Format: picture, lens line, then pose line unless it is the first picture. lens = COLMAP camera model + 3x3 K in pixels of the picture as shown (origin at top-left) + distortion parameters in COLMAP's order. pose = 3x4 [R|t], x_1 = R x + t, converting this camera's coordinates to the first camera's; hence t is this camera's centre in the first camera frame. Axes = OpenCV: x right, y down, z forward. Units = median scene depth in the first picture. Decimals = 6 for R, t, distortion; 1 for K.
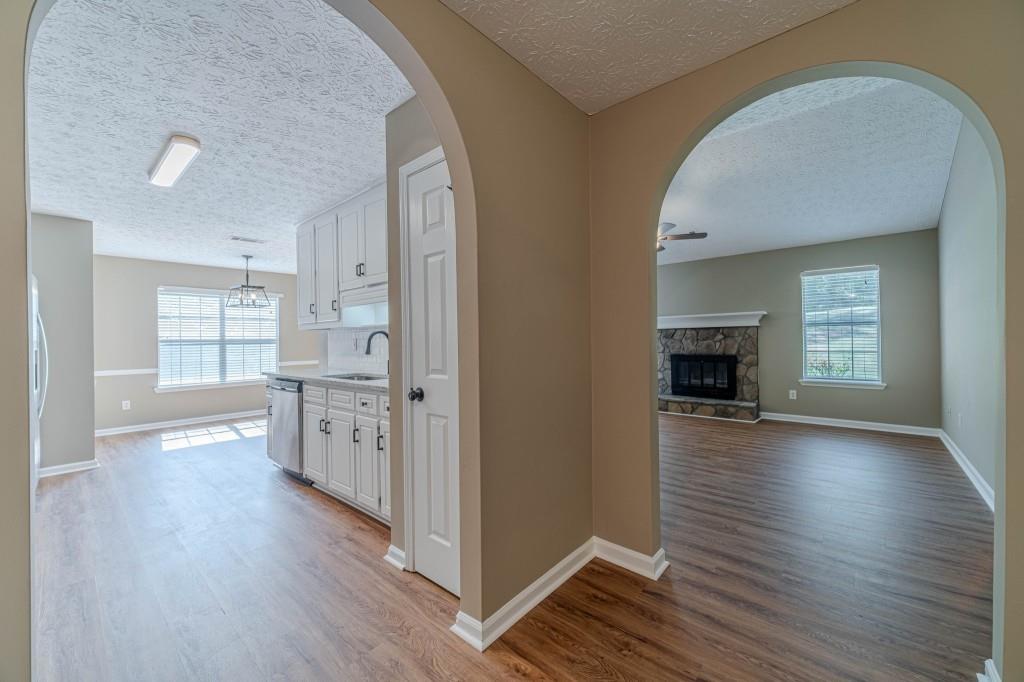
lens RADIAL K [[408.2, 0, 505.9], [0, 408.2, 337.8], [0, 0, 1]] dist [0.008347, -0.000823]
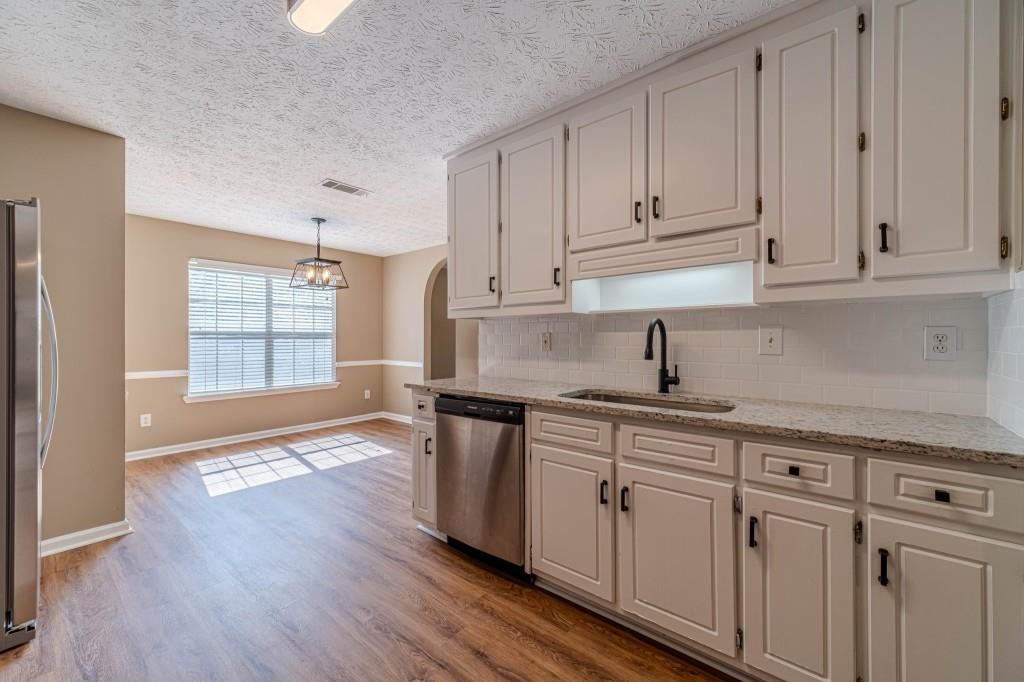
lens RADIAL K [[408.2, 0, 509.3], [0, 408.2, 337.4], [0, 0, 1]] dist [0.008347, -0.000823]
pose [[0.998943, 0.014864, 0.043503, -0.304755], [-0.014945, 0.999887, 0.001551, 0.006662], [-0.043475, -0.002199, 0.999052, 0.239484]]
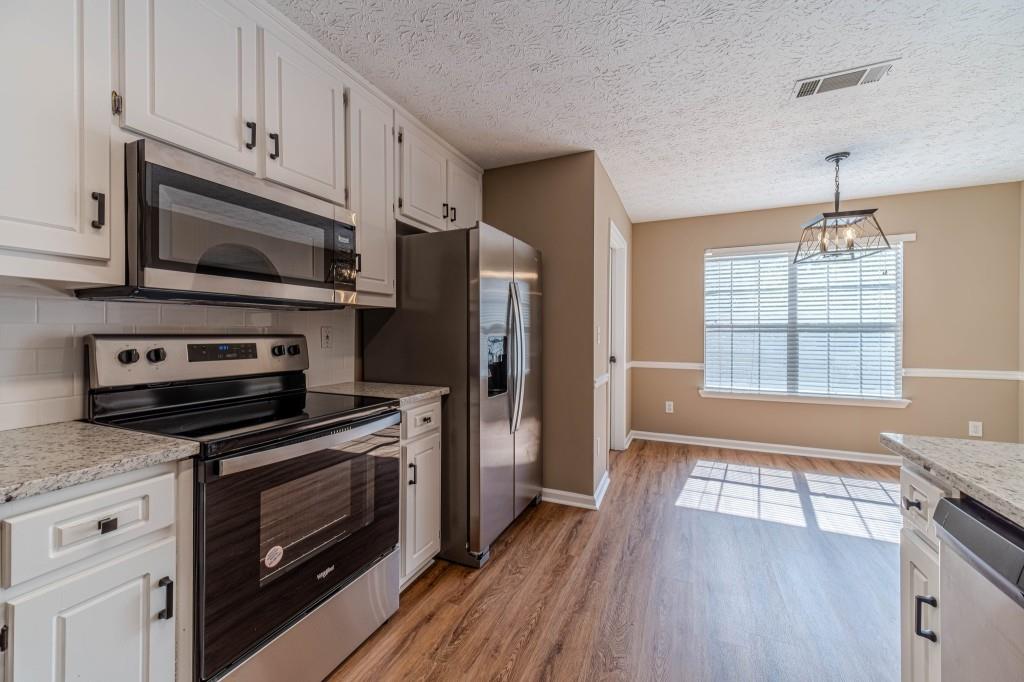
lens RADIAL K [[408.2, 0, 511.6], [0, 408.2, 332.0], [0, 0, 1]] dist [0.008347, -0.000823]
pose [[0.324627, 0.015952, -0.945708, -0.272555], [-0.001472, 0.999865, 0.016360, 0.007317], [0.945841, -0.003919, 0.324607, 0.443274]]
